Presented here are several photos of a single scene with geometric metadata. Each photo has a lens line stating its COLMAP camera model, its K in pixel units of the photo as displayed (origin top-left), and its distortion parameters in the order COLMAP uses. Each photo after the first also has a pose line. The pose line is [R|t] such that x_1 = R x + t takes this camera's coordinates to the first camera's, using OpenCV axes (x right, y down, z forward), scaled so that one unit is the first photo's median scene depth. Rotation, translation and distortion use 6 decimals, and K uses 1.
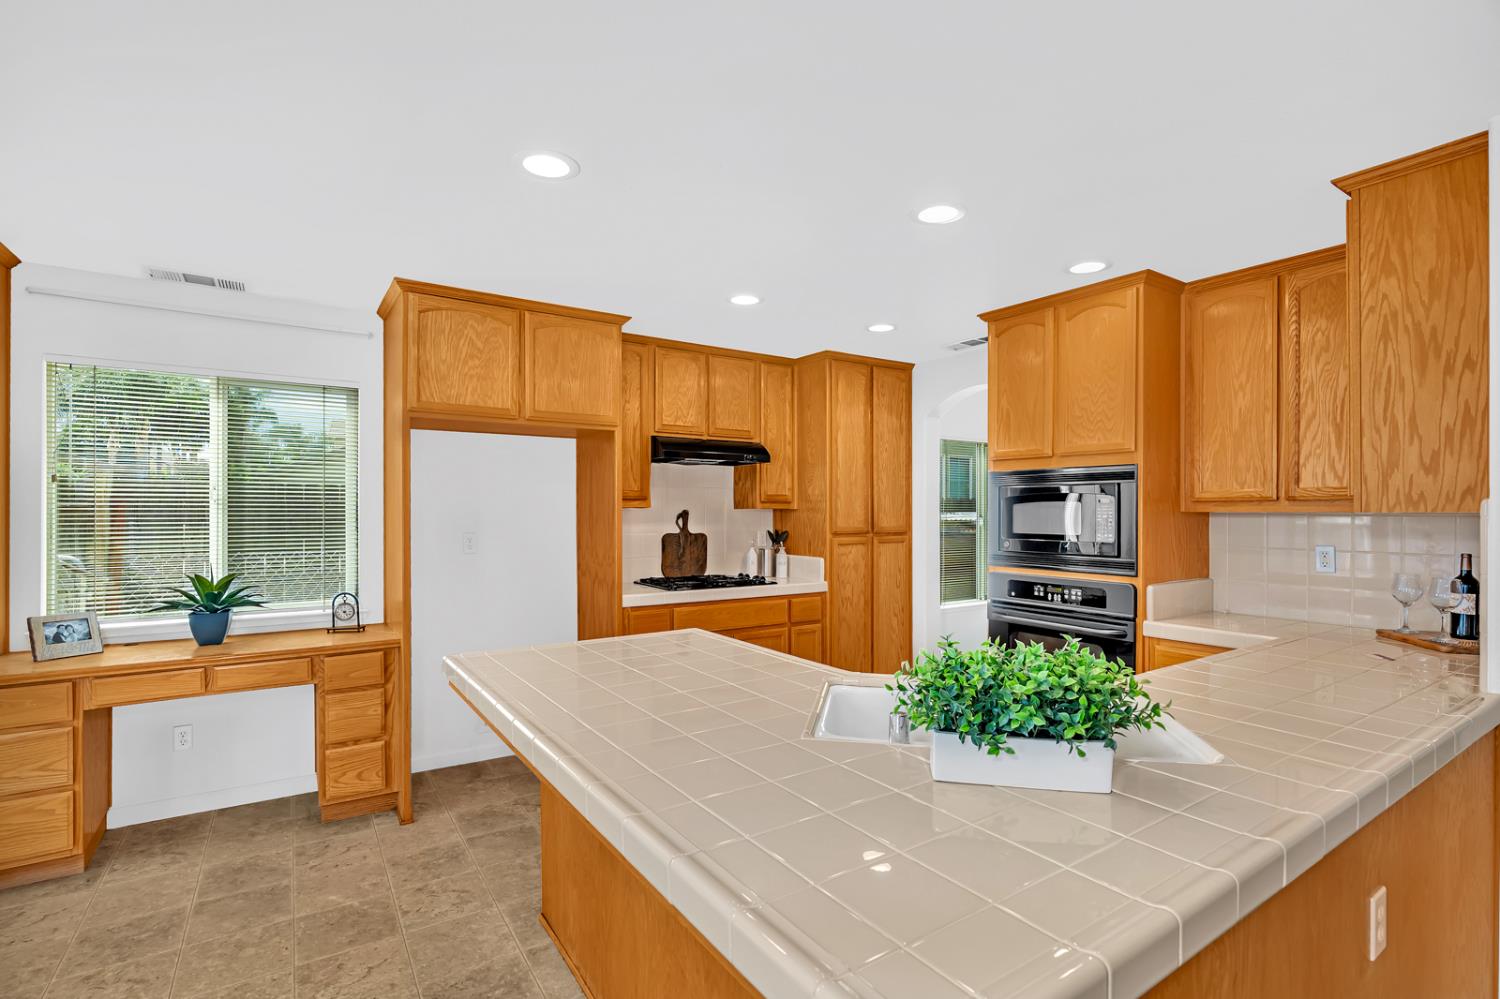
lens RADIAL K [[698.1, 0, 750.3], [0, 698.1, 506.3], [0, 0, 1]] dist [-0.007194, 0.003253]
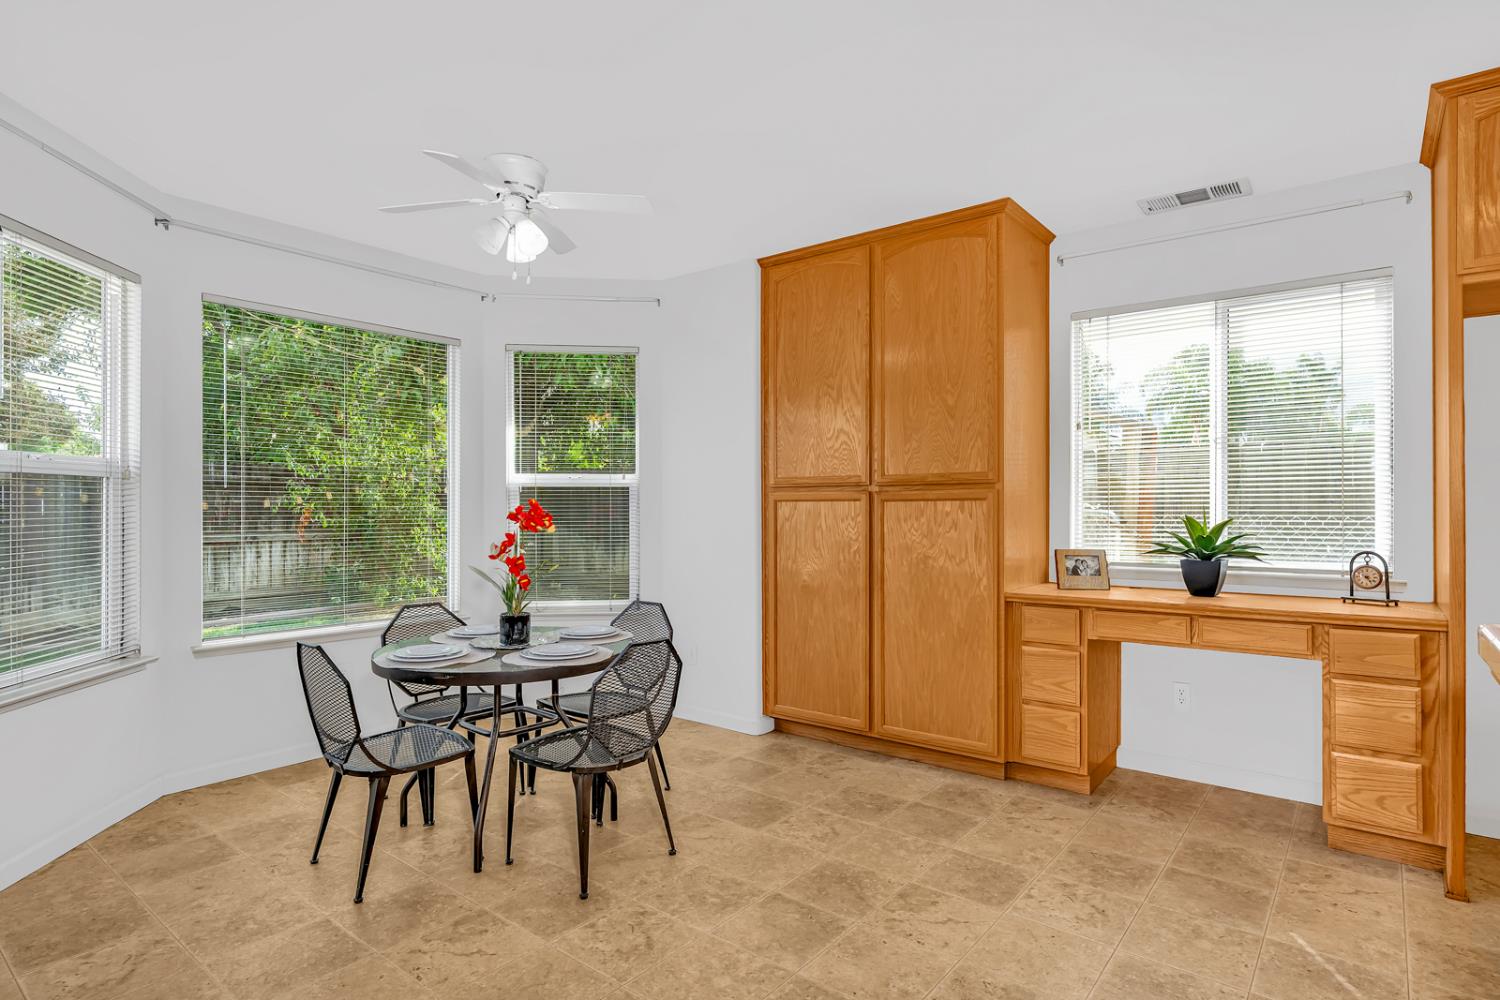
lens RADIAL K [[789.0, 0, 757.3], [0, 789.0, 503.2], [0, 0, 1]] dist [-0.006215, -0.000011]
pose [[0.312232, -0.005615, -0.949989, 0.006395], [0.007035, 0.999969, -0.003598, 0.080166], [0.949980, -0.005559, 0.312261, 0.143499]]
